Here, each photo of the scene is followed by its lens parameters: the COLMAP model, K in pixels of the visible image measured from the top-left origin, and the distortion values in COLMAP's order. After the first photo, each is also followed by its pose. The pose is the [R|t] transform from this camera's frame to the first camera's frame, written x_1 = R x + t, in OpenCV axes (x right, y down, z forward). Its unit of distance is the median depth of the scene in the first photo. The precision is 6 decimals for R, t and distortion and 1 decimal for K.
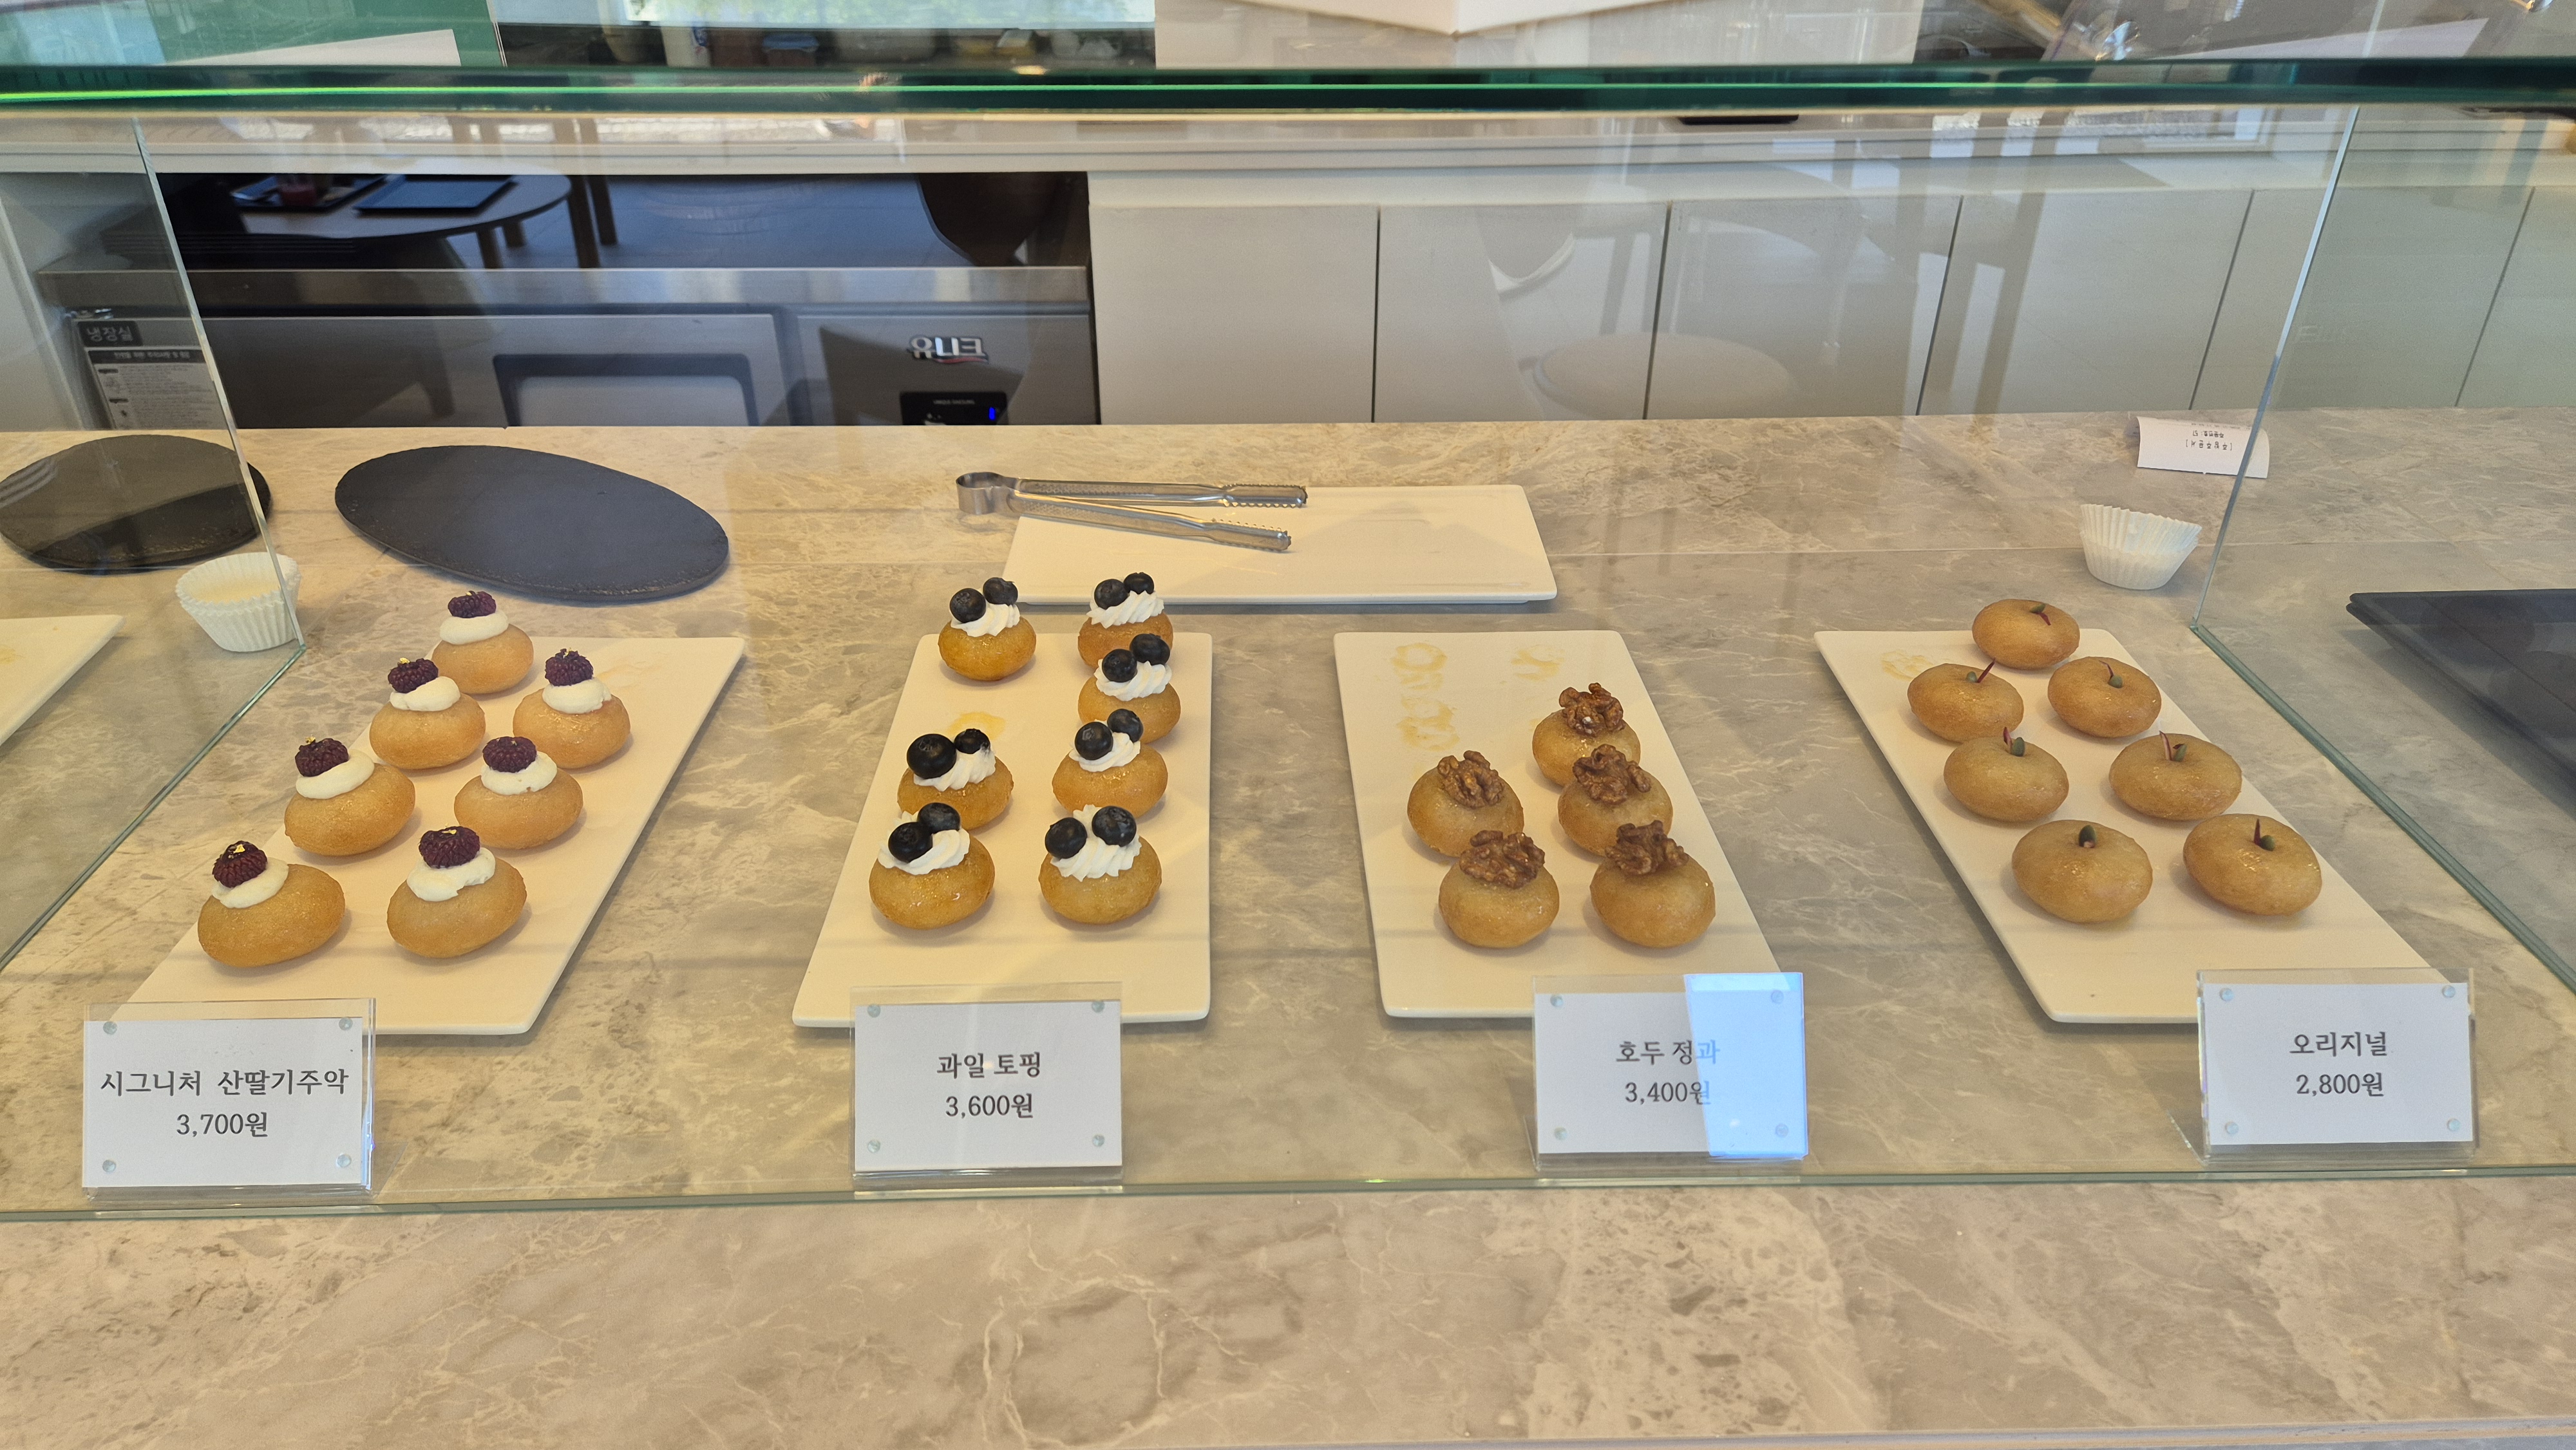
lens RADIAL K [[1742.1, 0, 1294.3], [0, 1742.1, 729.8], [0, 0, 1]] dist [0.043142, -0.031565]
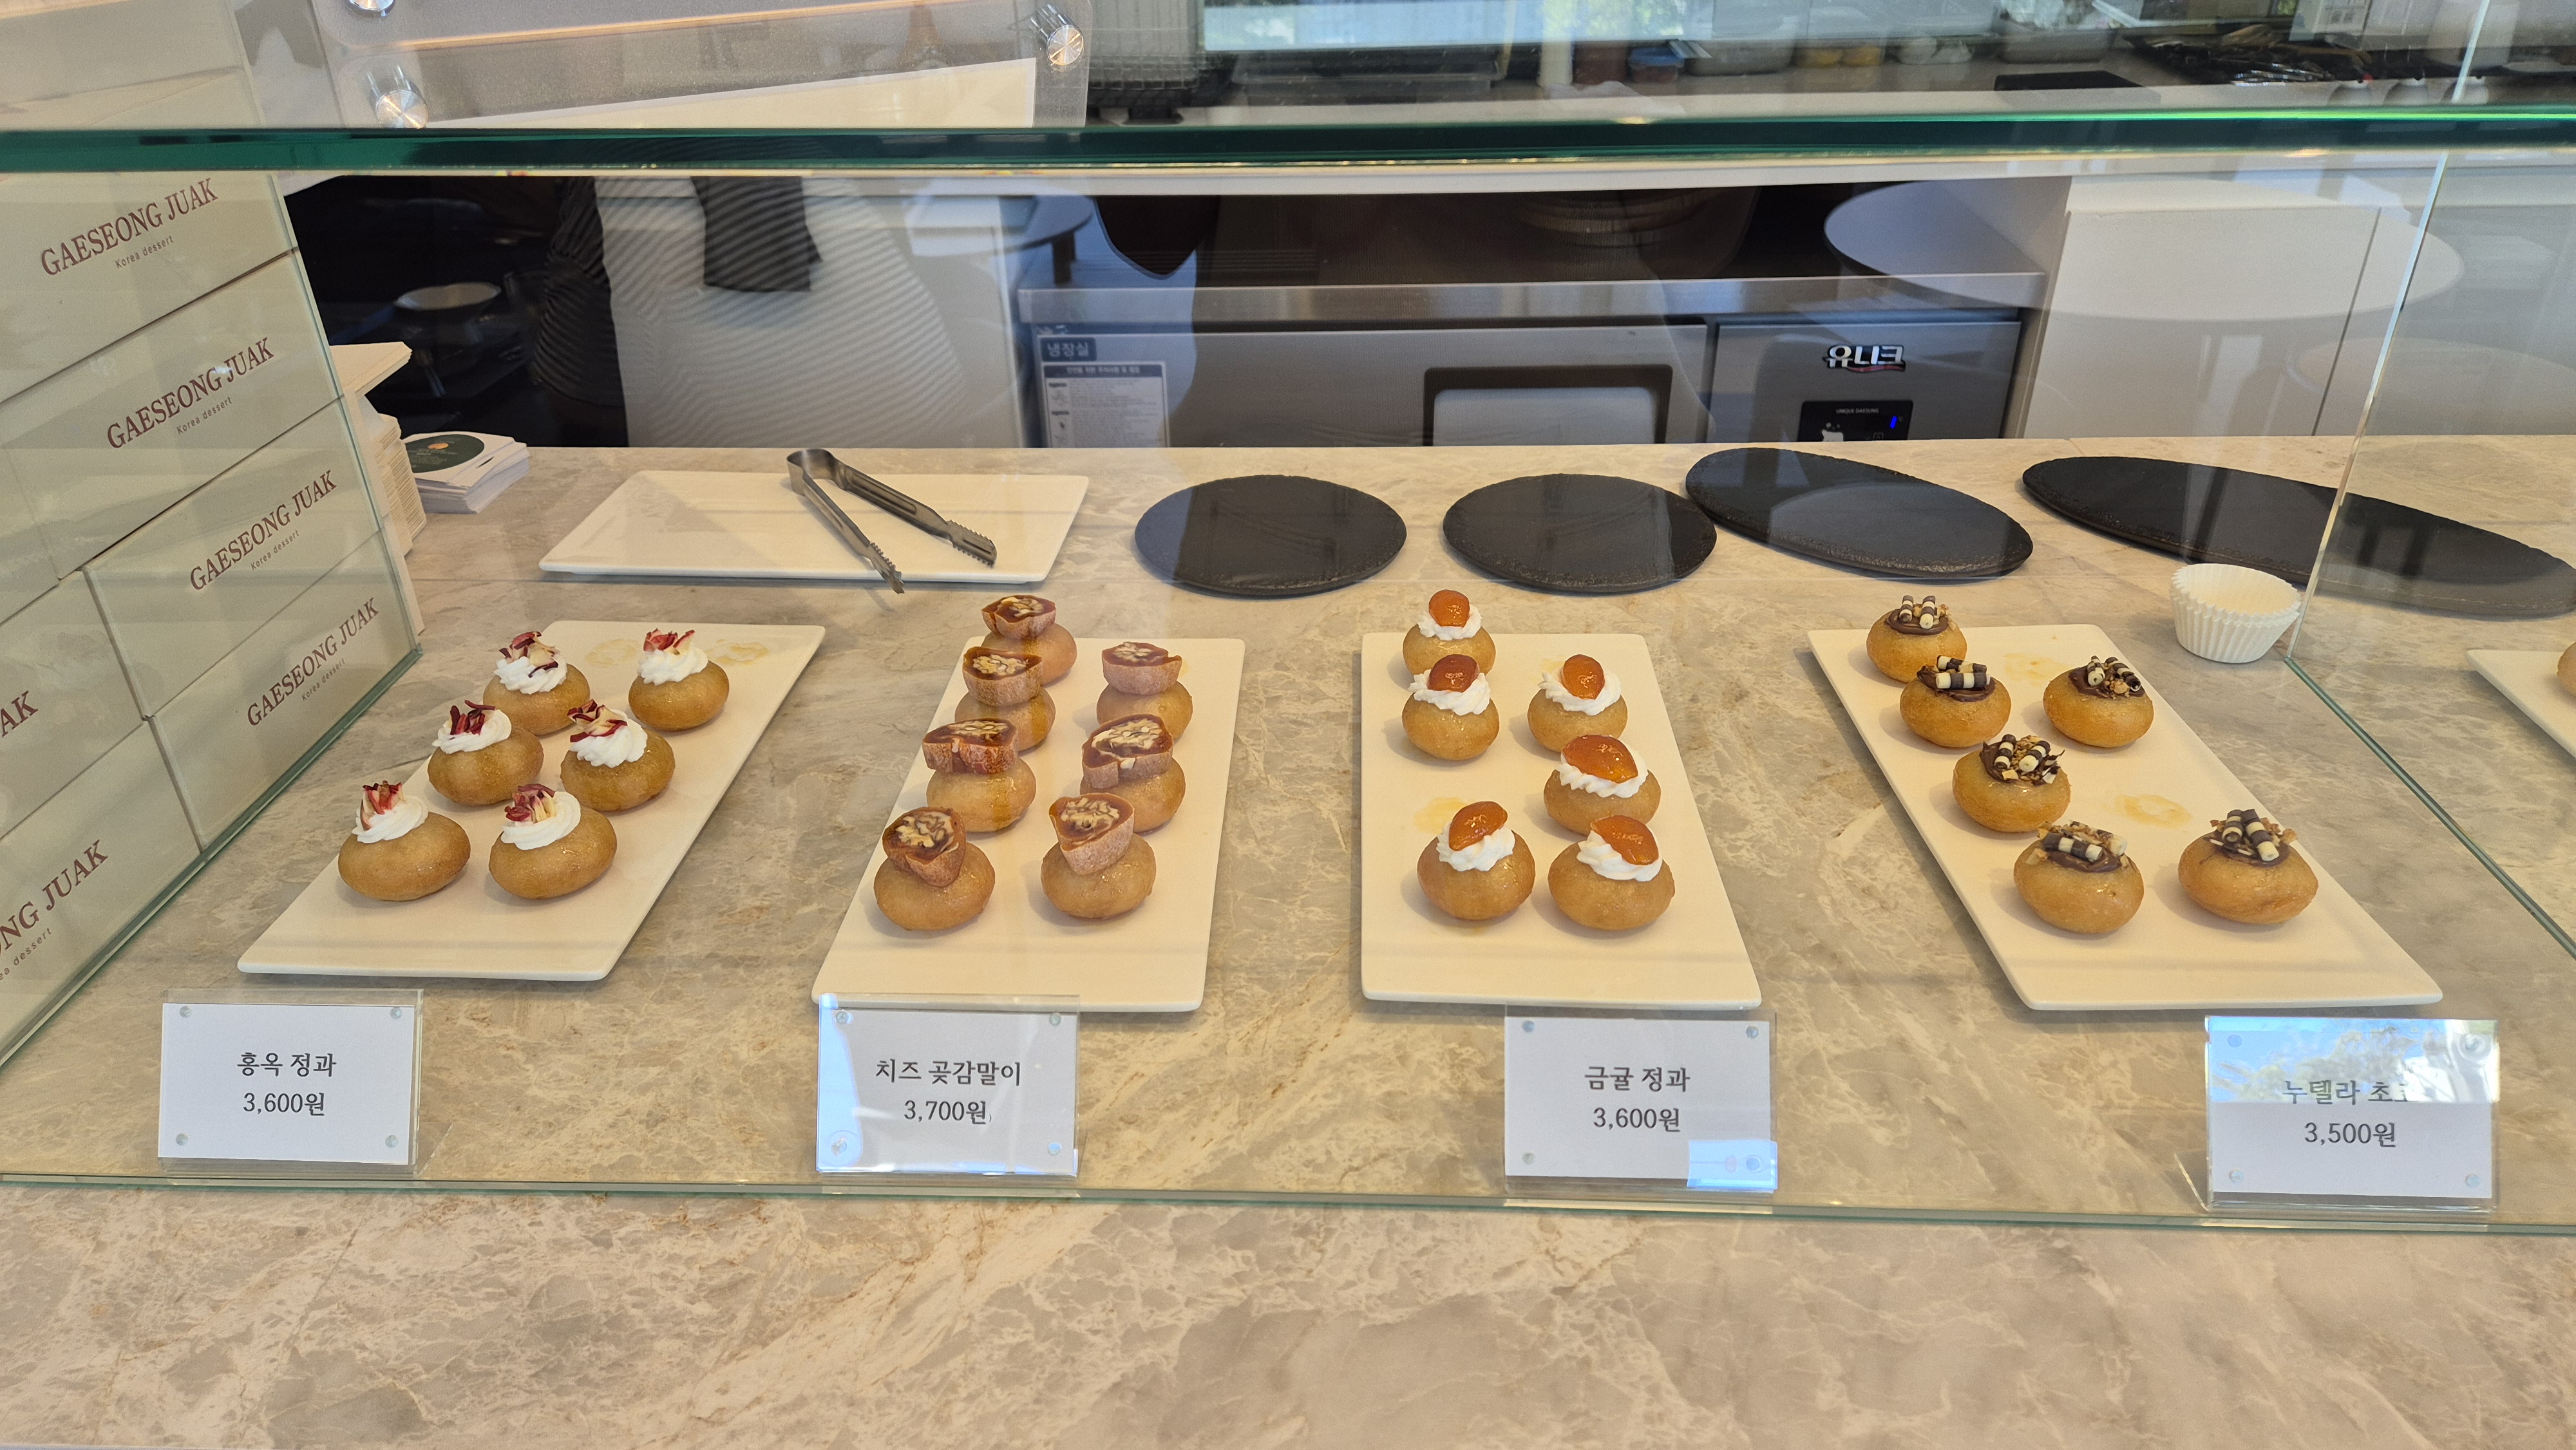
lens RADIAL K [[1742.1, 0, 1279.7], [0, 1742.1, 726.7], [0, 0, 1]] dist [0.043142, -0.031565]
pose [[0.997084, 0.013222, -0.075162, -1.768057], [-0.013785, 0.999881, -0.006970, 0.013437], [0.075061, 0.007986, 0.997147, -0.063420]]
